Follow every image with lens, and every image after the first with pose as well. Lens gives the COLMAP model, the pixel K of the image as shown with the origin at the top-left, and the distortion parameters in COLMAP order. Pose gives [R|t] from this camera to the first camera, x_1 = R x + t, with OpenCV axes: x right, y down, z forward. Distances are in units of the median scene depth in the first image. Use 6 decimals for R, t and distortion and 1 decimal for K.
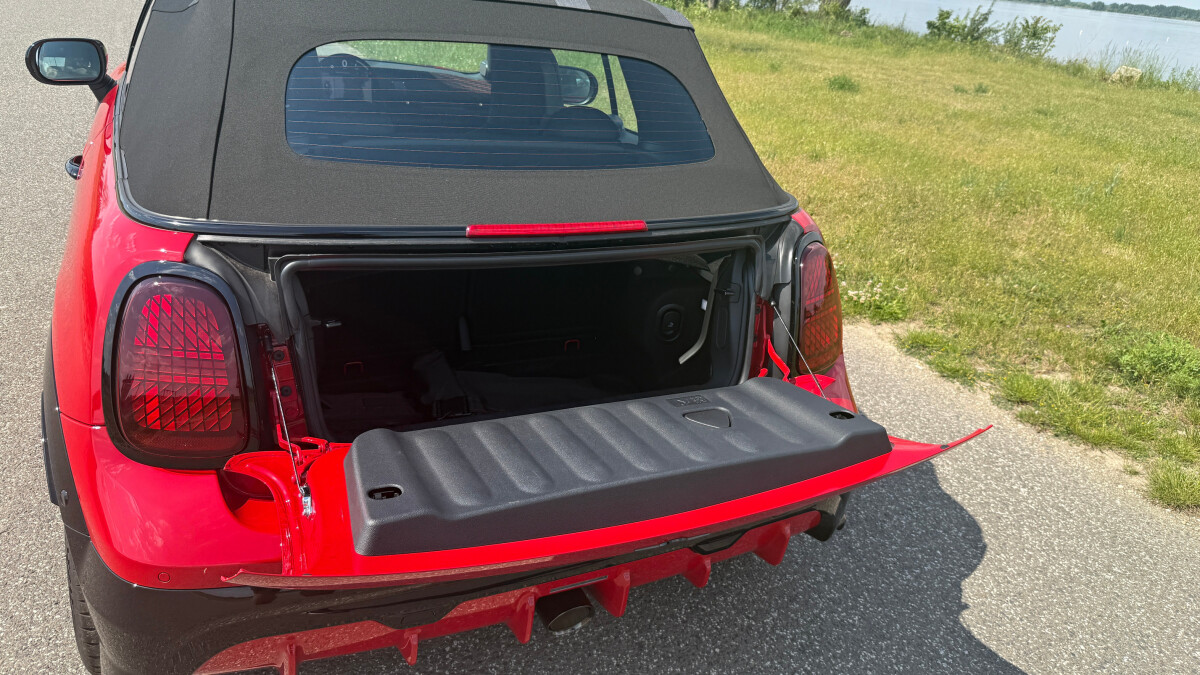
lens RADIAL K [[839.9, 0, 600.0], [0, 839.9, 337.5], [0, 0, 1]] dist [0.002493, 0.000205]
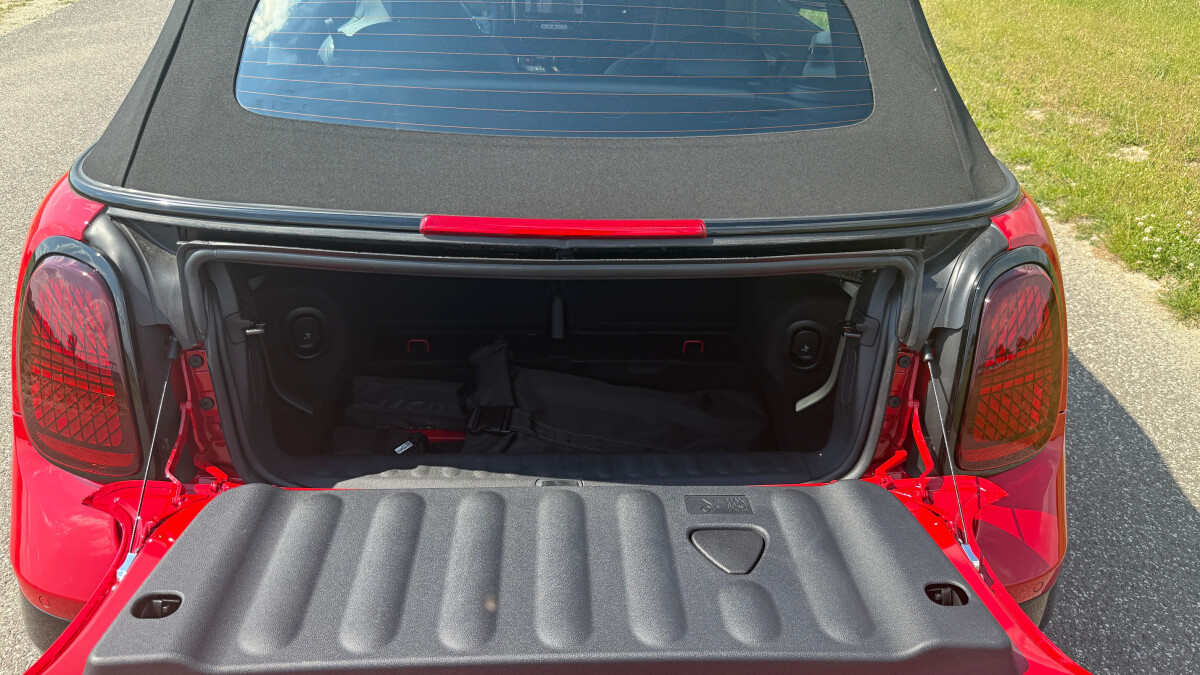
lens RADIAL K [[810.1, 0, 600.0], [0, 810.1, 337.5], [0, 0, 1]] dist [-0.002037, -0.002199]
pose [[0.916491, 0.143417, -0.373464, 0.206720], [-0.100062, 0.986038, 0.133102, -0.113062], [0.387339, -0.084617, 0.918046, 0.341281]]
